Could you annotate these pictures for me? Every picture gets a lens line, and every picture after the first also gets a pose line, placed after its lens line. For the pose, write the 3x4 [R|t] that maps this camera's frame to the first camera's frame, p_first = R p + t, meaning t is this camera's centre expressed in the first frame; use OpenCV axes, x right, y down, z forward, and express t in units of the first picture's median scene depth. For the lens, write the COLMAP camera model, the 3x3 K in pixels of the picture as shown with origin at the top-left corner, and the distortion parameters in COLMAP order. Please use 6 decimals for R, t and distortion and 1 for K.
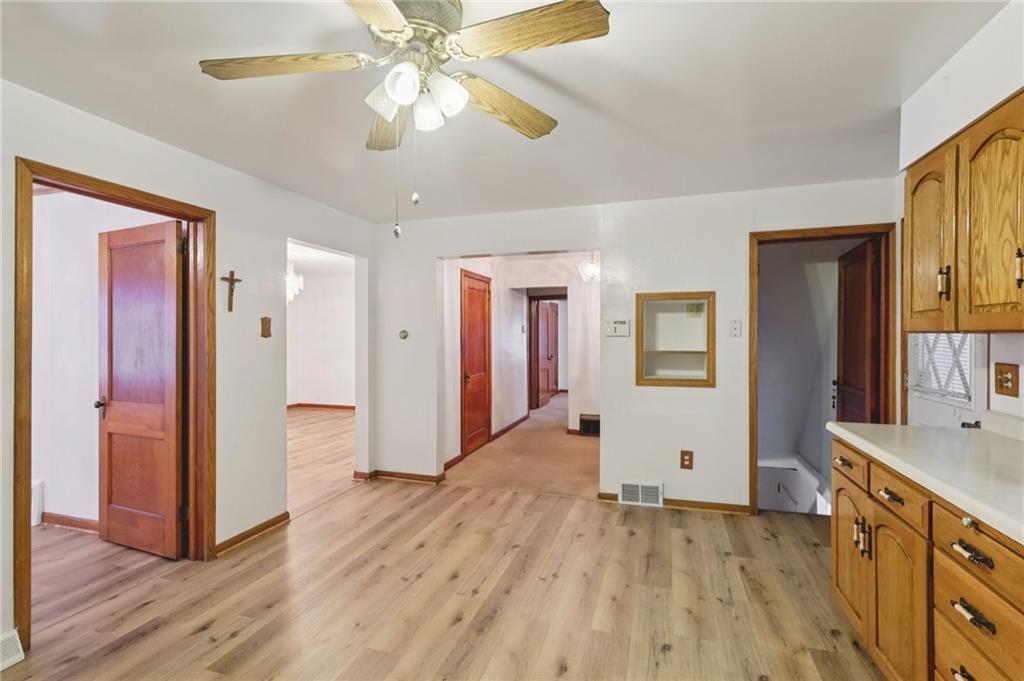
lens RADIAL K [[476.7, 0, 515.1], [0, 476.7, 336.5], [0, 0, 1]] dist [-0.001171, -0.000234]
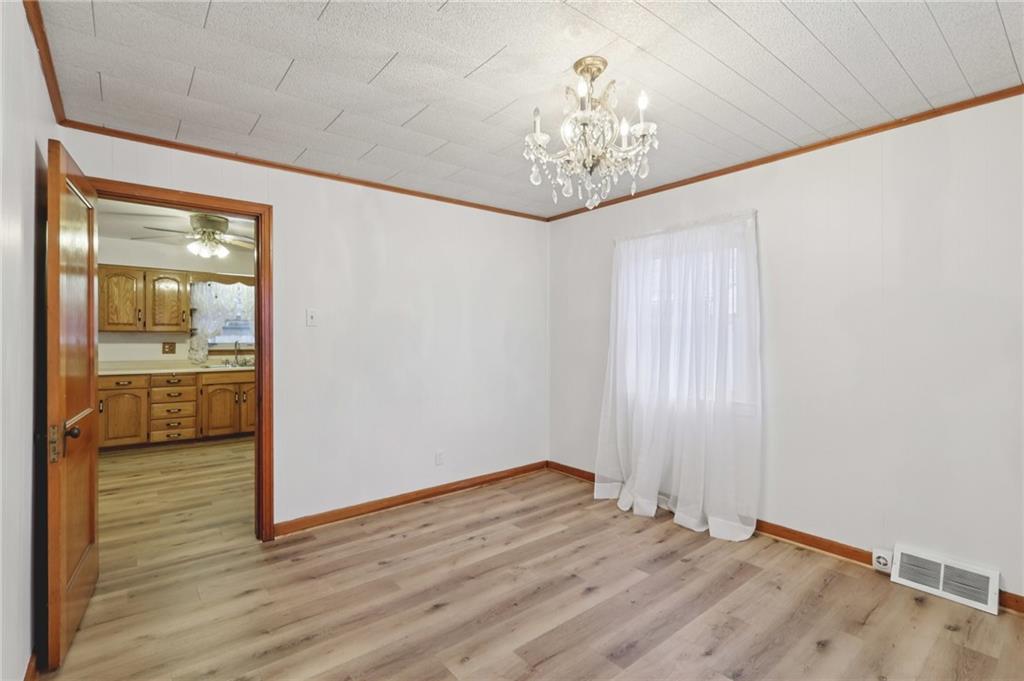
lens RADIAL K [[478.2, 0, 512.0], [0, 478.2, 340.5], [0, 0, 1]] dist [0.000095, 0.000088]
pose [[-0.835226, -0.000580, 0.549906, -1.591662], [-0.000897, 1.000000, -0.000307, 0.026635], [-0.549906, -0.000749, -0.835226, 1.147603]]
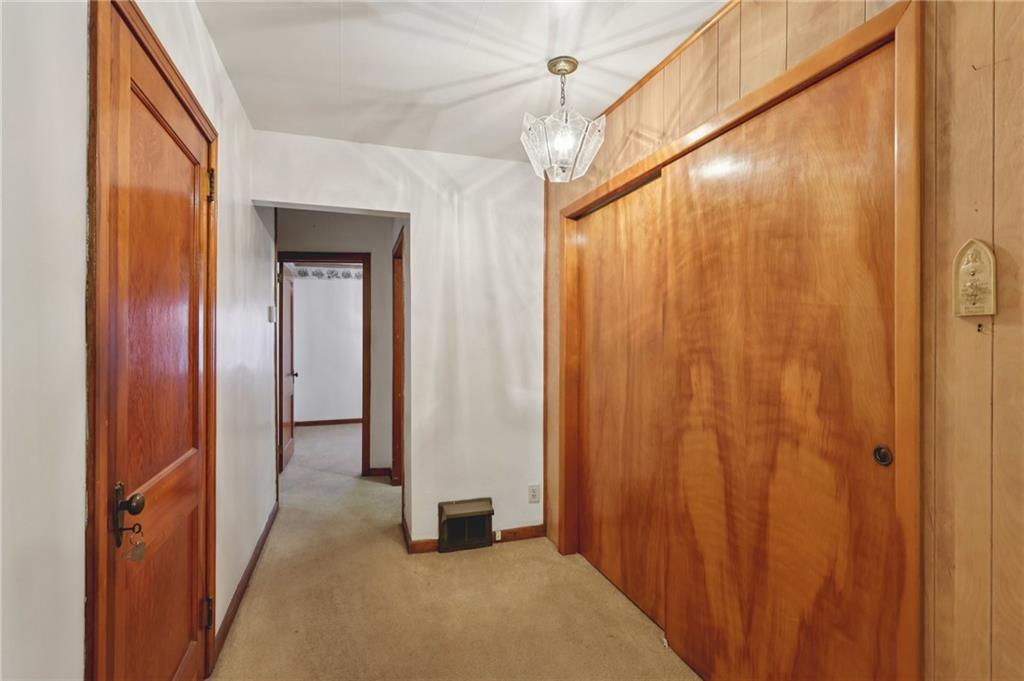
lens RADIAL K [[478.2, 0, 512.0], [0, 478.2, 340.5], [0, 0, 1]] dist [0.000095, 0.000088]
pose [[0.808328, 0.000082, 0.588732, -0.143302], [-0.001242, 0.999998, 0.001567, 0.019299], [-0.588731, -0.001998, 0.808327, 1.193056]]
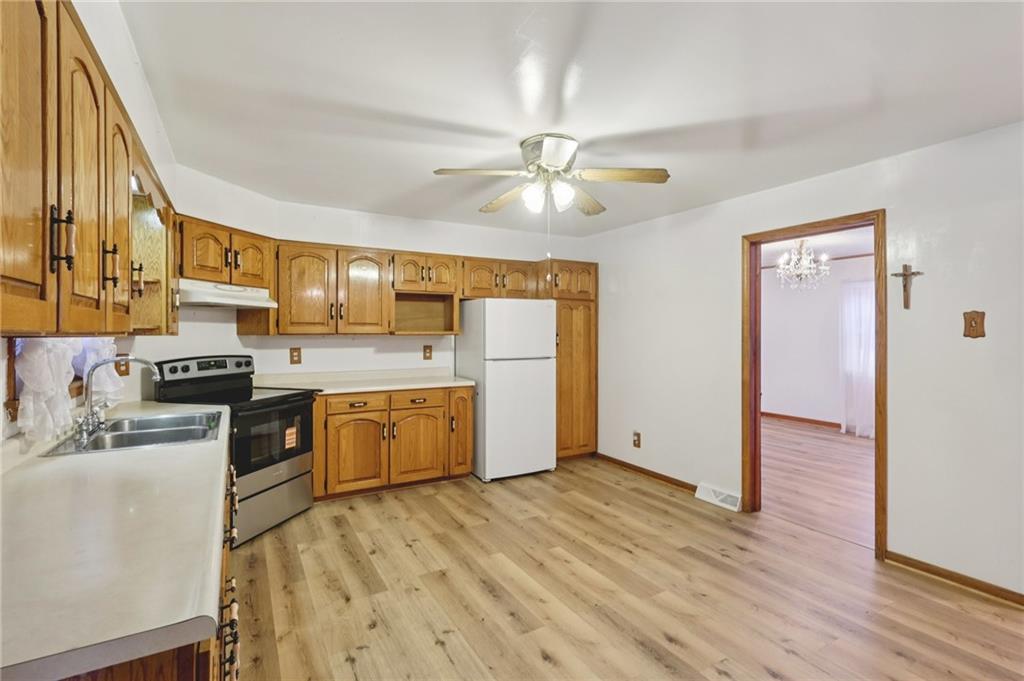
lens RADIAL K [[480.0, 0, 515.0], [0, 480.0, 332.9], [0, 0, 1]] dist [-0.000428, -0.000109]
pose [[-0.677691, 0.000879, -0.735346, 0.543307], [0.001278, 0.999999, 0.000018, -0.005881], [0.735346, -0.000928, -0.677692, 0.984099]]
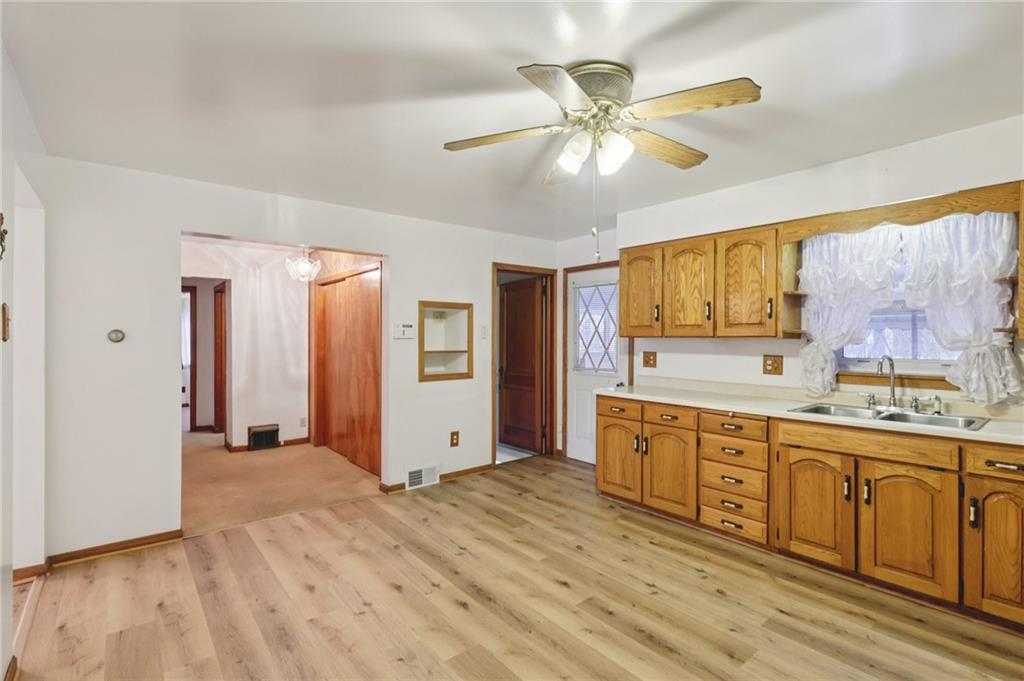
lens RADIAL K [[478.2, 0, 512.0], [0, 478.2, 340.5], [0, 0, 1]] dist [0.000095, 0.000088]
pose [[0.546816, -0.004500, 0.837241, -0.666159], [-0.000999, 0.999981, 0.006027, -0.003457], [-0.837252, -0.004132, 0.546801, 0.226618]]
